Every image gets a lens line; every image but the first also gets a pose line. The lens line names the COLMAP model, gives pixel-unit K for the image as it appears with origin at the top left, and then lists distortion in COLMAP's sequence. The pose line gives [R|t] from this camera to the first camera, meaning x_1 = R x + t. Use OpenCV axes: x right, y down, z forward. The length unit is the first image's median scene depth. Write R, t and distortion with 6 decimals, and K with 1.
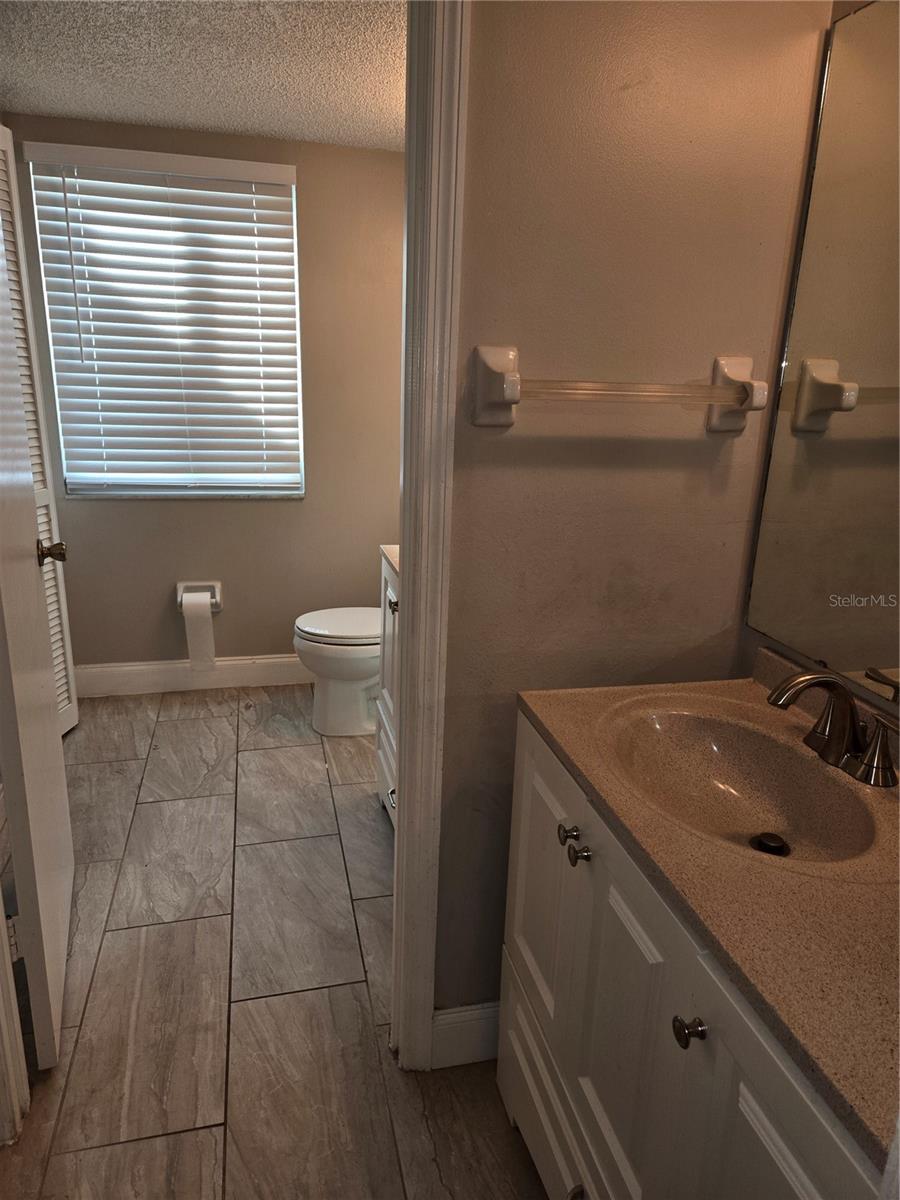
lens RADIAL K [[805.7, 0, 448.4], [0, 805.7, 601.0], [0, 0, 1]] dist [0.064841, -0.040735]
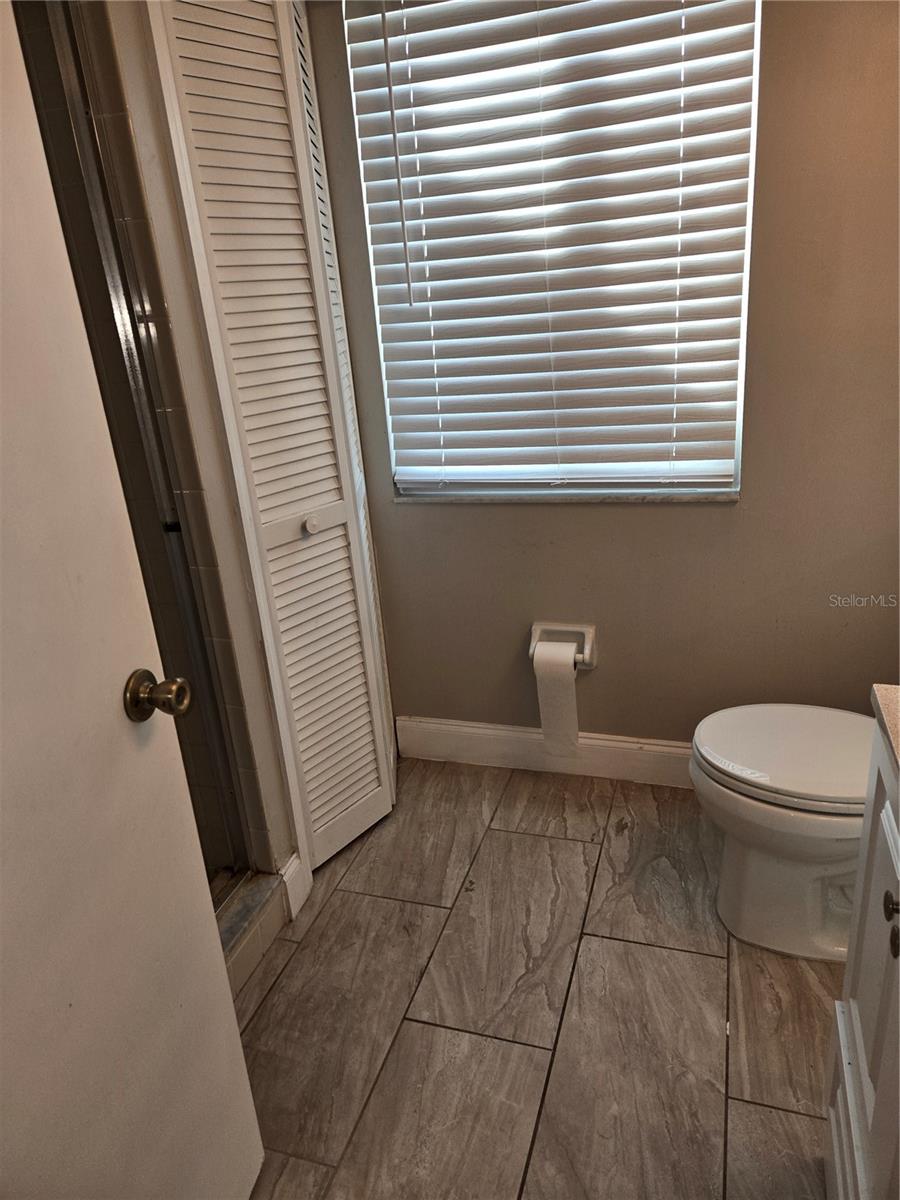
lens RADIAL K [[805.7, 0, 451.0], [0, 805.7, 597.9], [0, 0, 1]] dist [0.064841, -0.040735]
pose [[0.844634, 0.089427, -0.527822, -0.039595], [-0.046283, 0.994456, 0.094424, -0.110074], [0.533339, -0.055324, 0.844090, 0.413683]]
